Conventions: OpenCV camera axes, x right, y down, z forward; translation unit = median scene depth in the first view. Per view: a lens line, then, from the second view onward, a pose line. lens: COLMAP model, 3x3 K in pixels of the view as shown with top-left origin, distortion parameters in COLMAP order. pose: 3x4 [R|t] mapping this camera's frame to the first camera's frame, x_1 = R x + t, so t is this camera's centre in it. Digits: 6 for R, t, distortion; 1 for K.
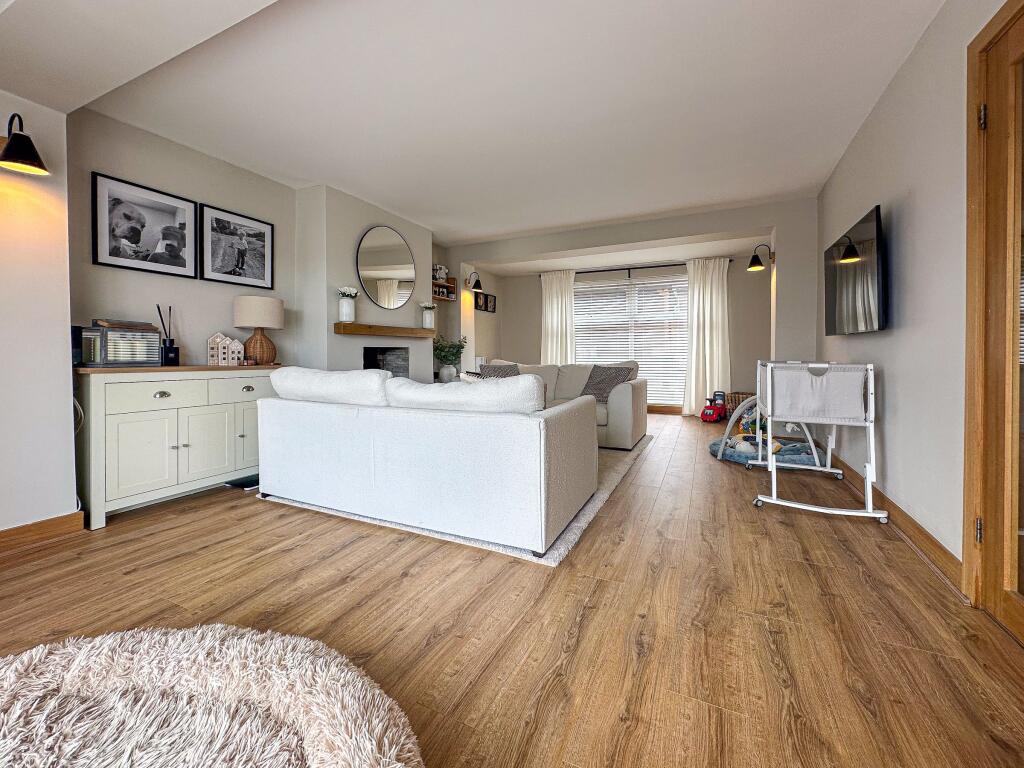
lens RADIAL K [[418.2, 0, 526.5], [0, 418.2, 355.8], [0, 0, 1]] dist [-0.001340, -0.000121]
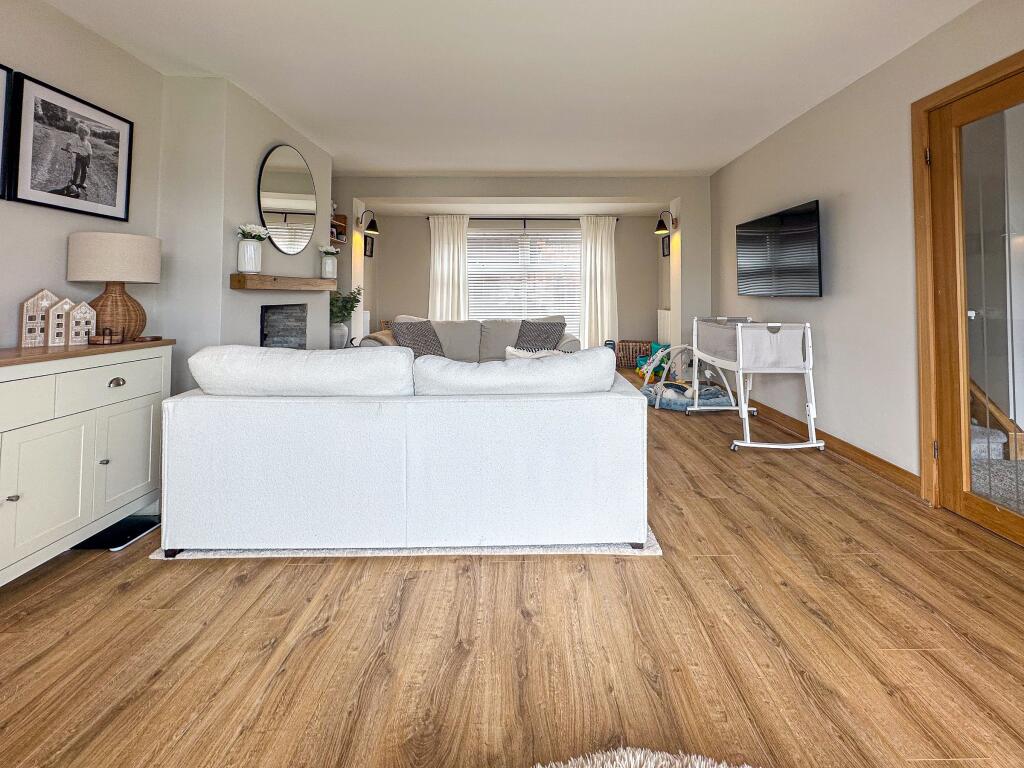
lens RADIAL K [[439.2, 0, 539.2], [0, 439.2, 279.4], [0, 0, 1]] dist [-0.000034, -0.000268]
pose [[0.898000, 0.017810, 0.439636, -0.381753], [0.001431, 0.999057, -0.043397, -0.043959], [-0.439994, 0.039600, 0.897127, 0.128660]]
